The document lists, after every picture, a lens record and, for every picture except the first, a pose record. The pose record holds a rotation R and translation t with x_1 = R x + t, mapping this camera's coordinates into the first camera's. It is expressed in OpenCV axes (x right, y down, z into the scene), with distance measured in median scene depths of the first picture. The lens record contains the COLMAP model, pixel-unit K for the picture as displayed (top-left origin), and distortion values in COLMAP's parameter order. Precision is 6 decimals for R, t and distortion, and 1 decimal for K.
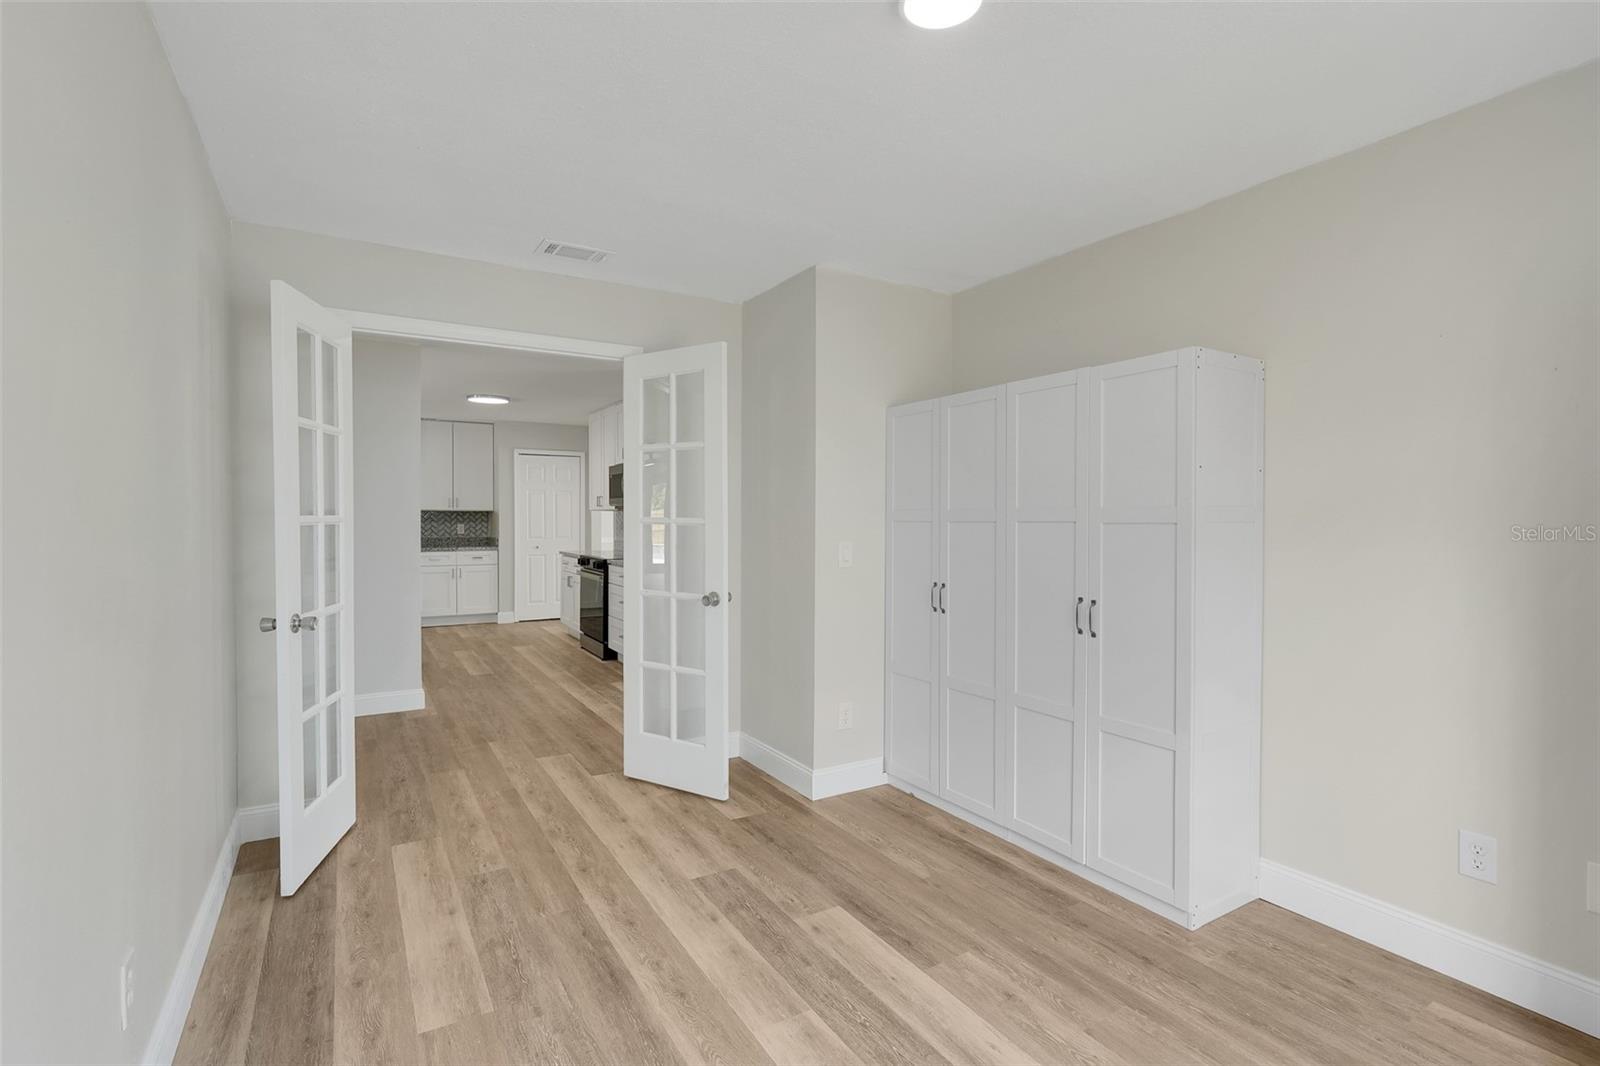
lens RADIAL K [[746.2, 0, 776.2], [0, 746.2, 517.6], [0, 0, 1]] dist [0.011389, 0.000475]
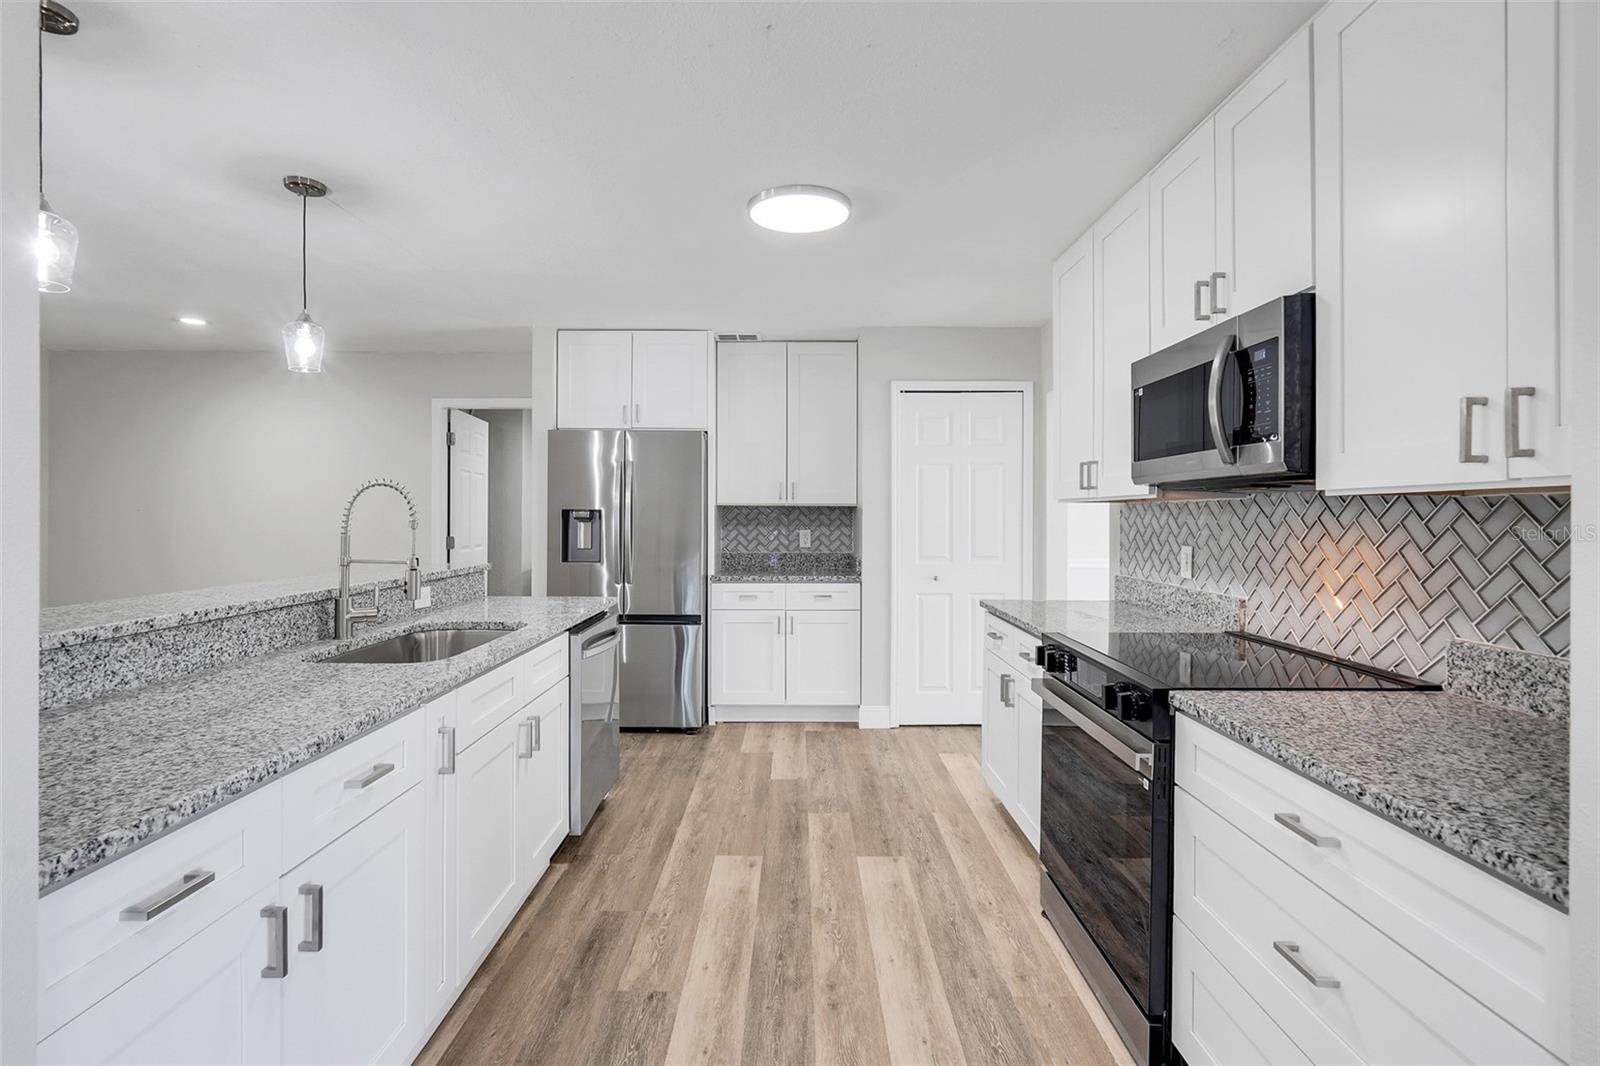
lens RADIAL K [[746.2, 0, 776.2], [0, 746.2, 517.6], [0, 0, 1]] dist [0.011389, 0.000475]
pose [[0.848098, -0.006680, -0.529798, -0.149918], [0.004860, 0.999977, -0.004829, 0.002093], [0.529818, 0.001520, 0.848110, 0.532591]]
